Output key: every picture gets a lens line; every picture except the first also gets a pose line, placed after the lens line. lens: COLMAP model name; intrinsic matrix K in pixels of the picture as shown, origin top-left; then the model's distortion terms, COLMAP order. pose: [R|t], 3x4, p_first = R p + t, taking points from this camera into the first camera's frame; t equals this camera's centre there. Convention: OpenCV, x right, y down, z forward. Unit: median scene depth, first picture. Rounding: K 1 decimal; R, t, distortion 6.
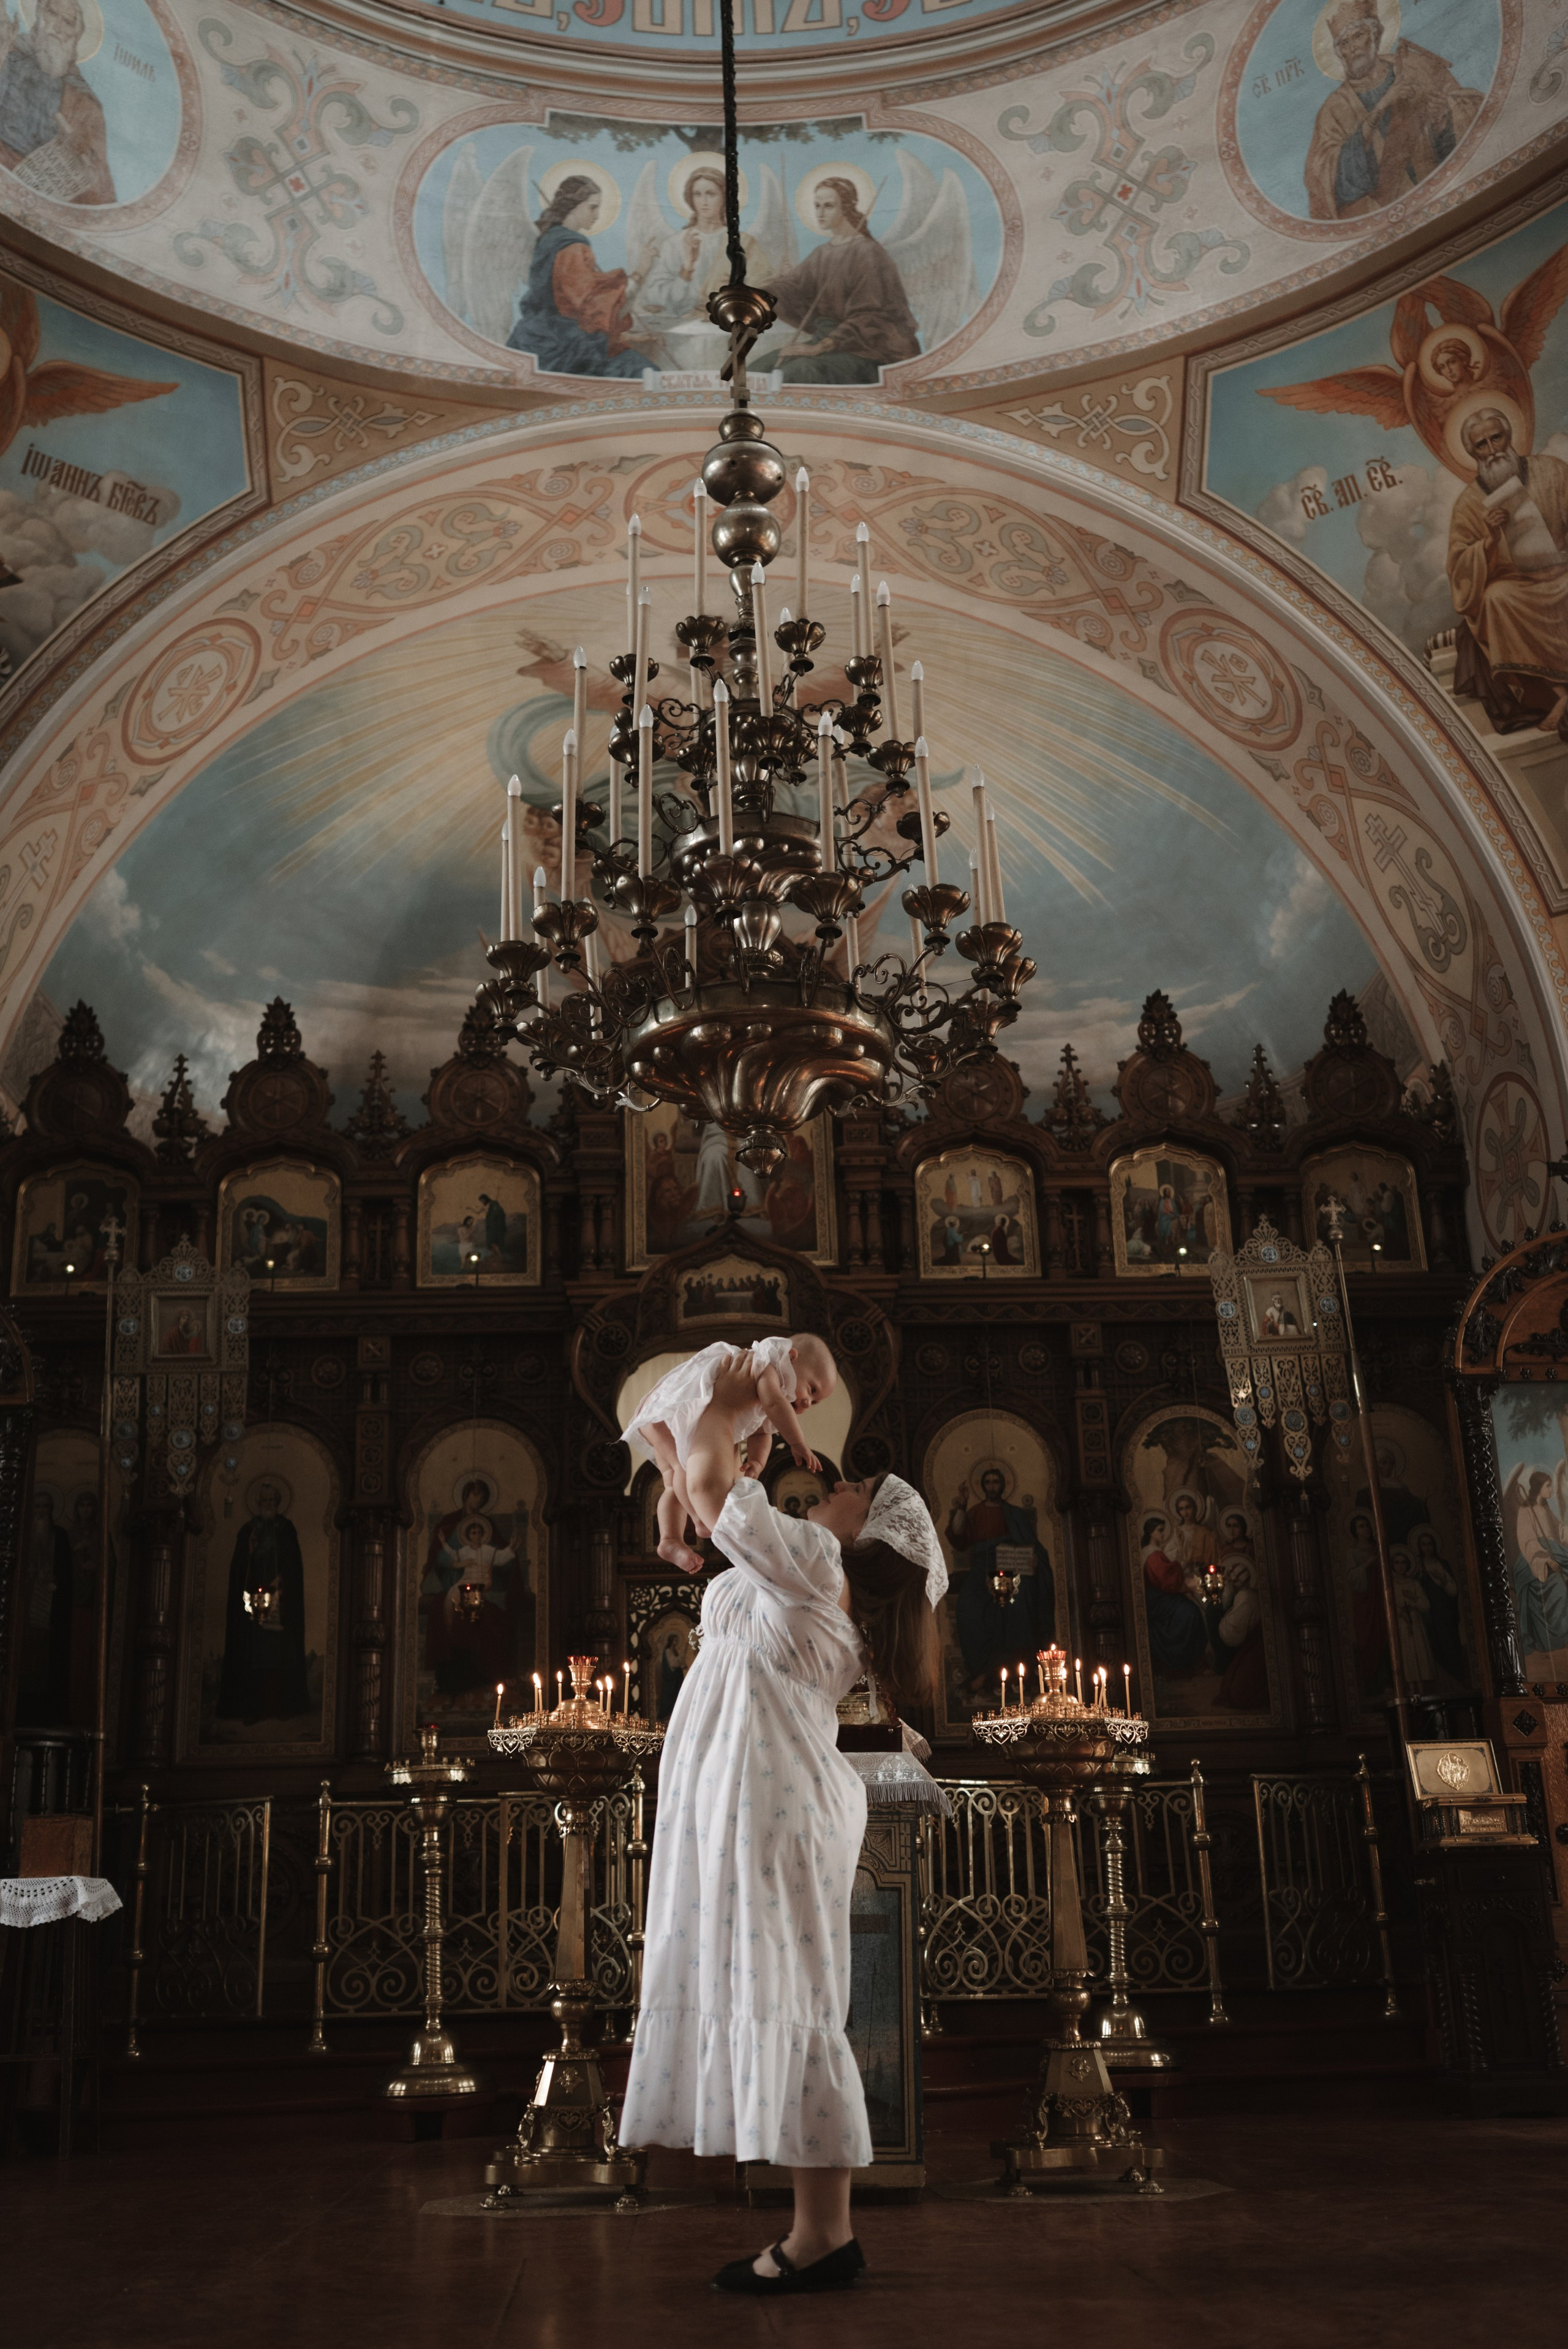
lens RADIAL K [[2307.1, 0, 784.7], [0, 2307.1, 1154.4], [0, 0, 1]] dist [-0.013650, 0.021948]
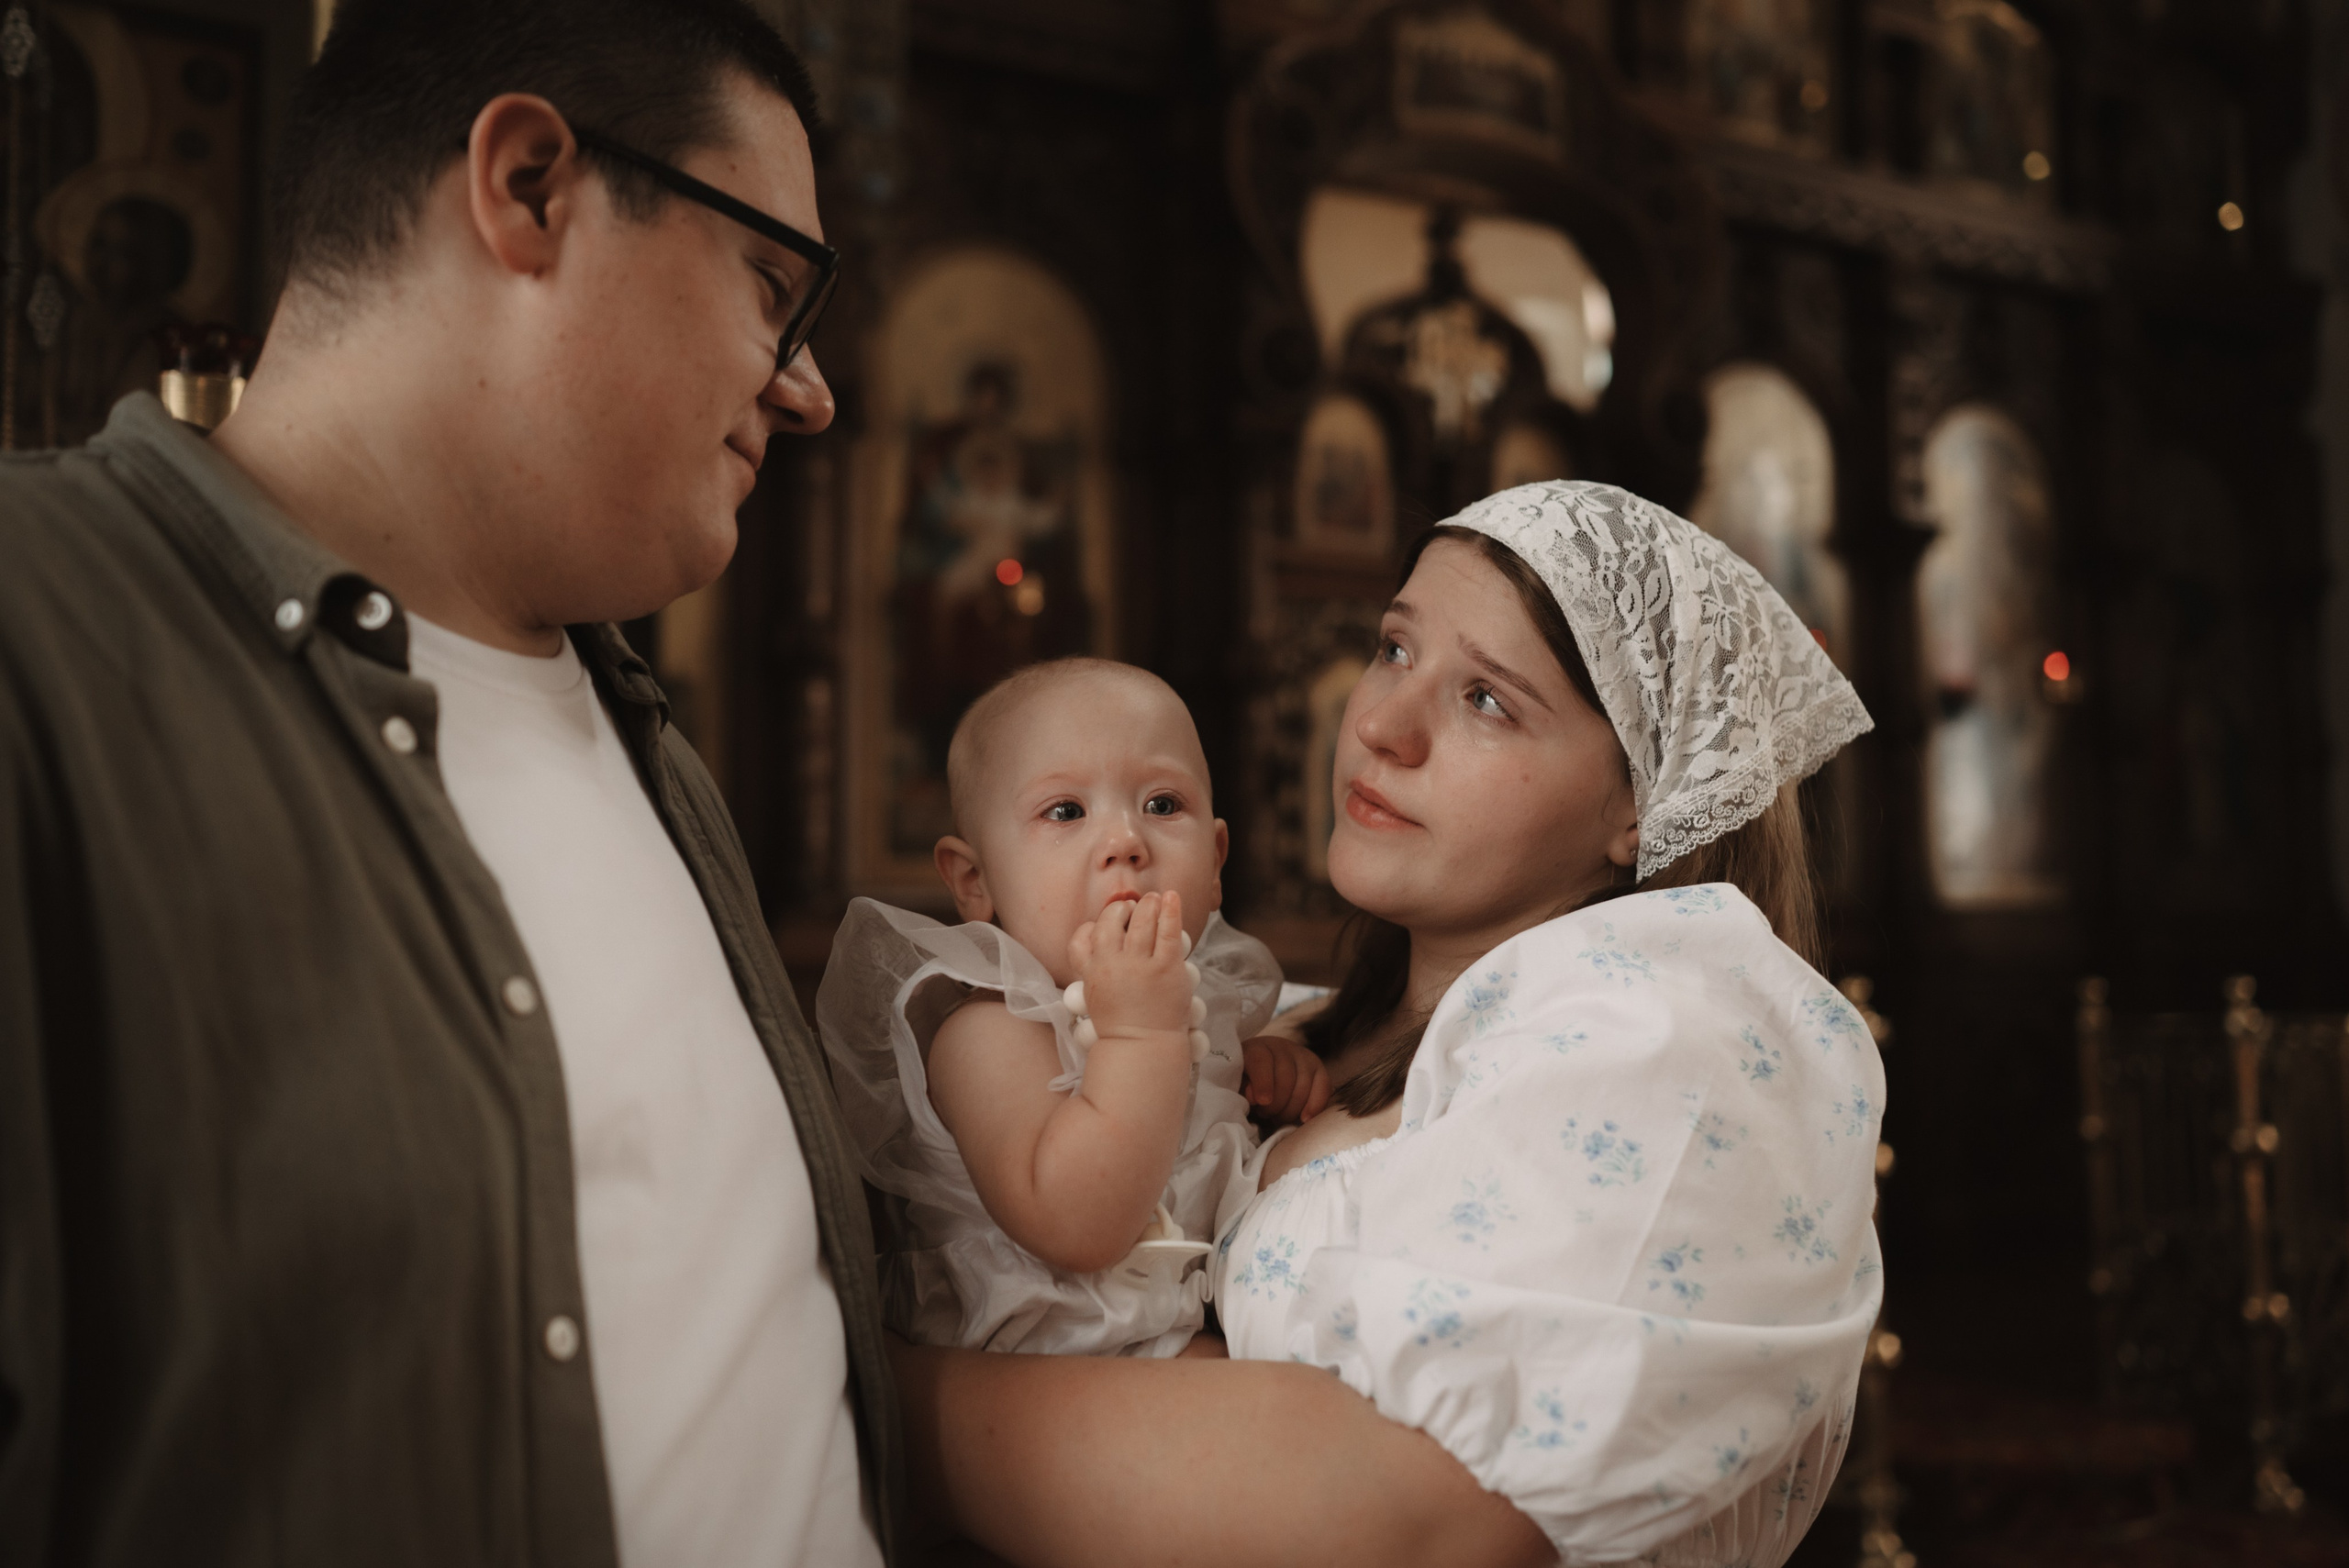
lens RADIAL K [[2224.6, 0, 1173.8], [0, 2224.6, 781.0], [0, 0, 1]] dist [-0.009085, 0.012982]
pose [[0.898721, 0.064830, 0.433702, -0.300019], [-0.164142, 0.966847, 0.195612, 0.127122], [-0.406642, -0.246989, 0.879567, 0.532353]]
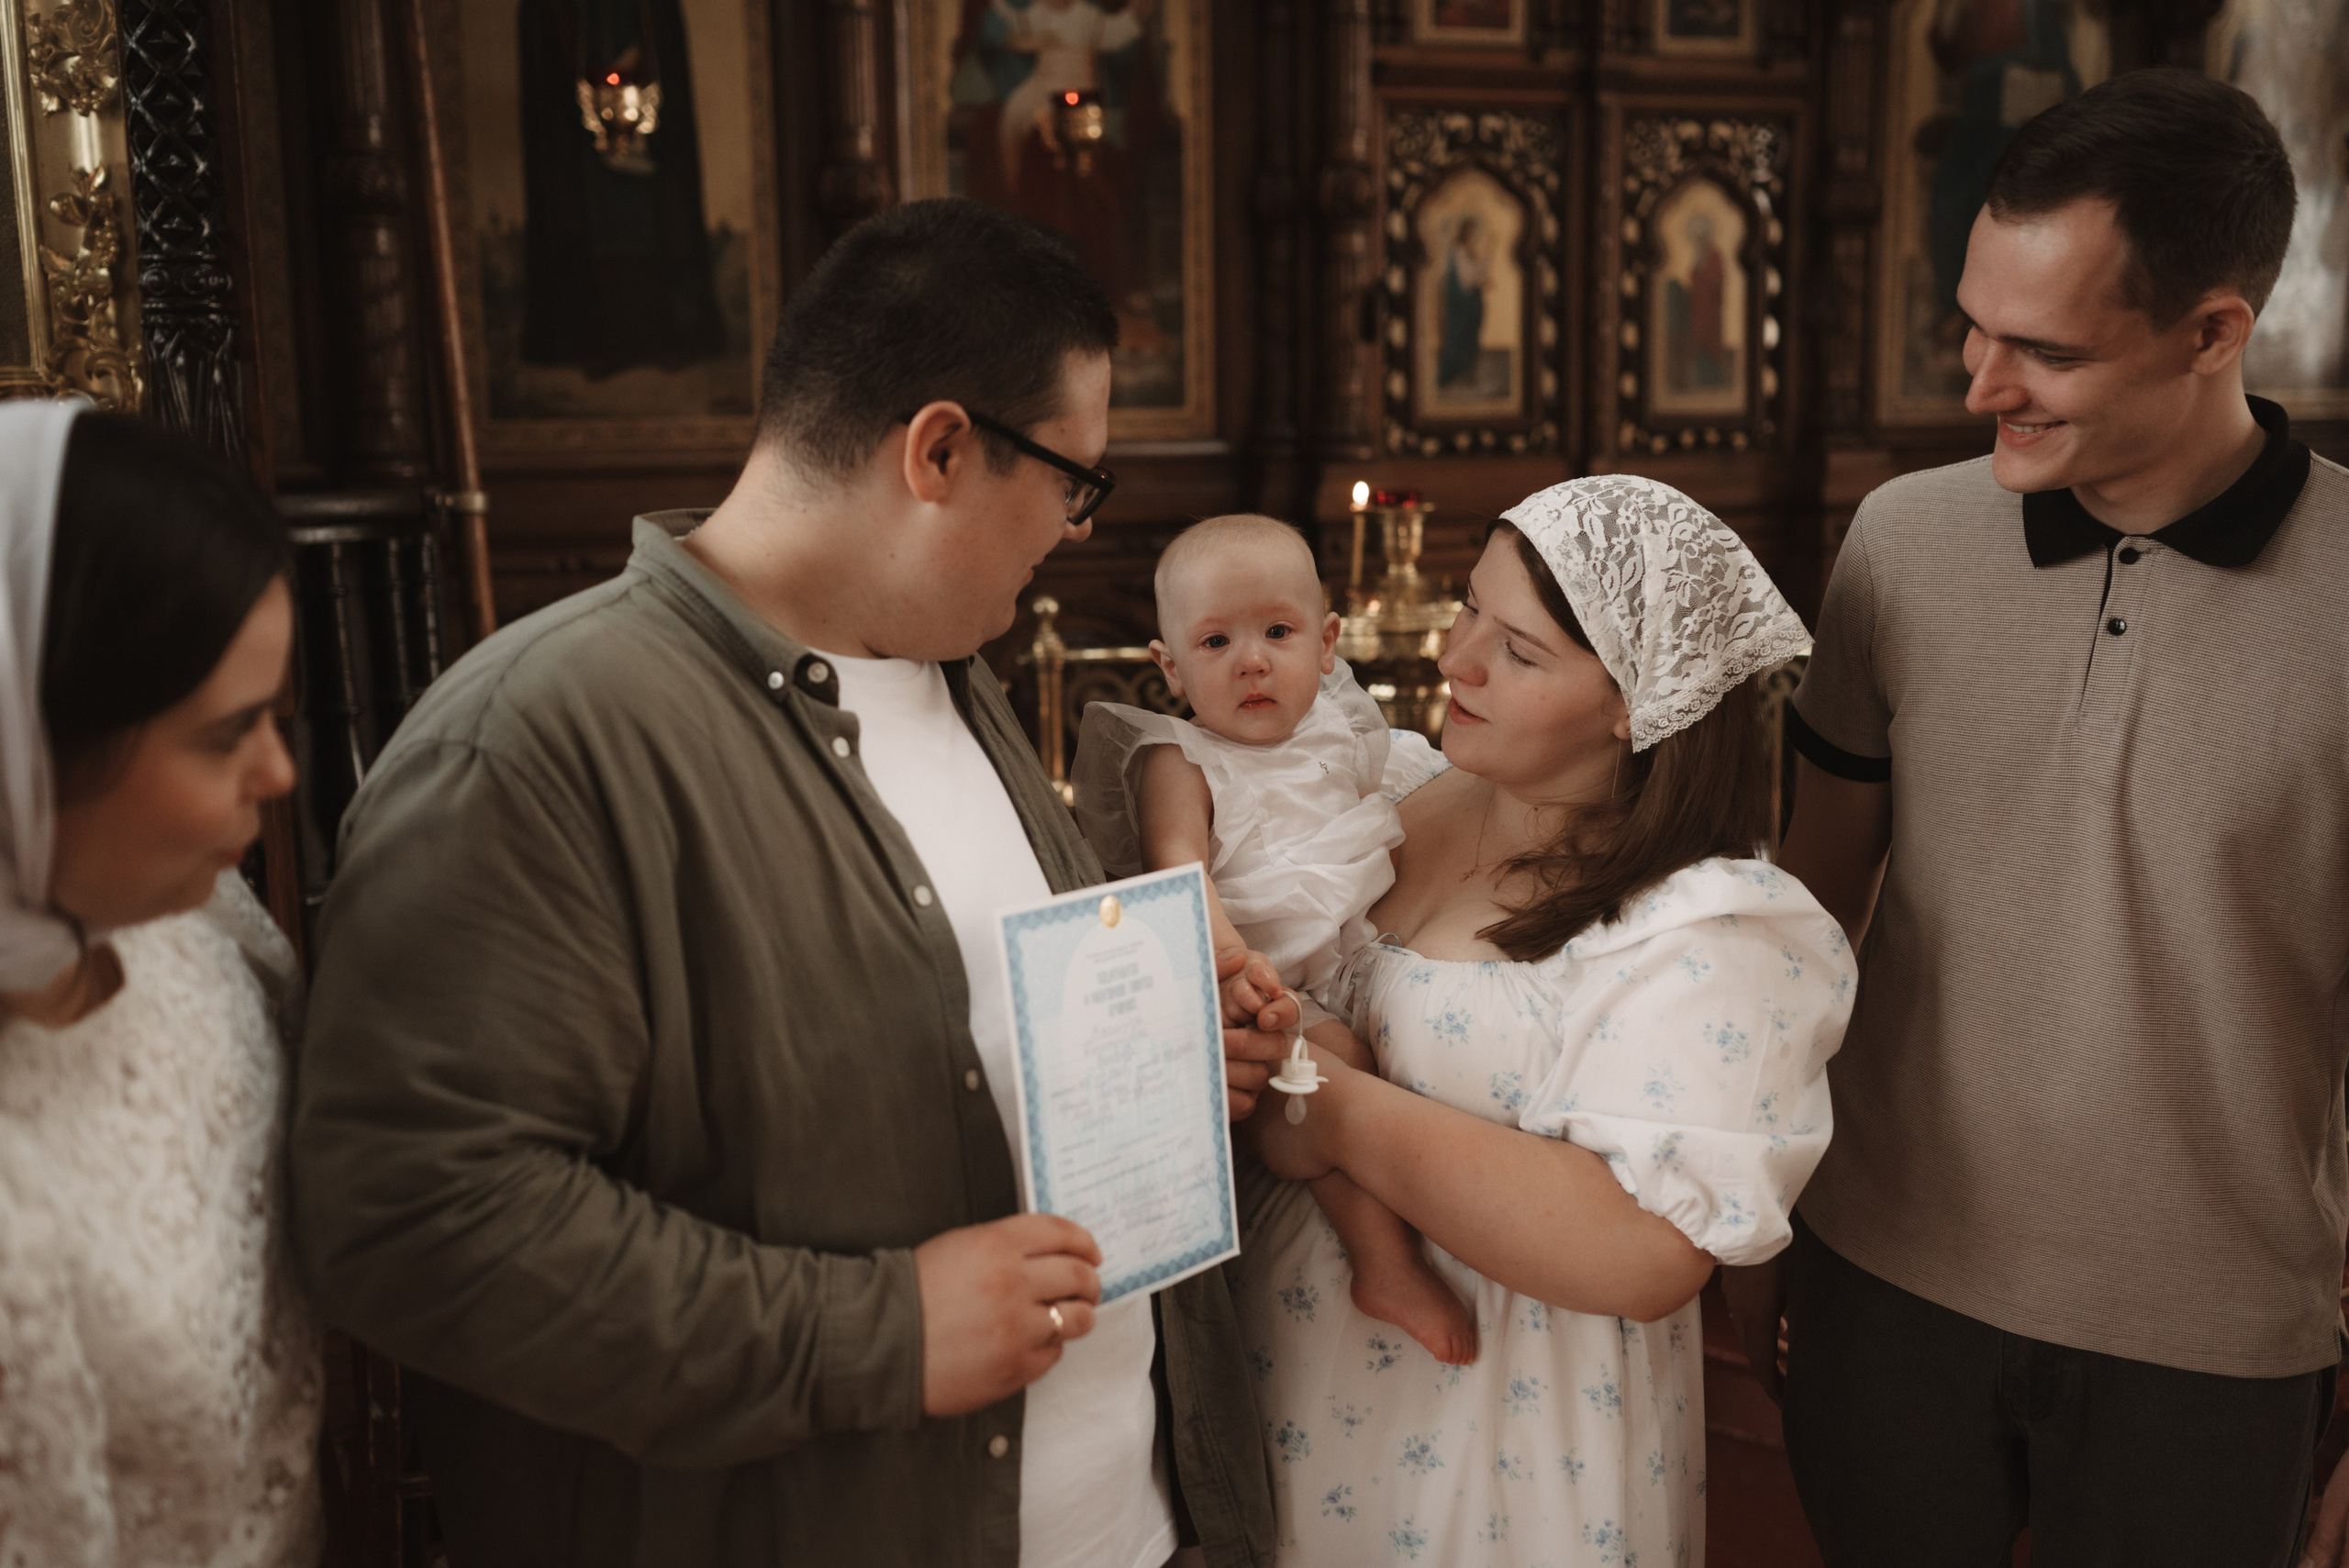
lens RADIAL K [[2210.2, 0, 1162.8], [0, 2210.2, 789.7], [0, 0, 1]] dist [-0.007435, 0.011842]
pose [[0.965750, -0.025979, 0.258171, -0.229060], [-0.100890, 0.879086, 0.465863, 0.098349], [-0.239057, -0.475954, 0.846357, 0.536390]]
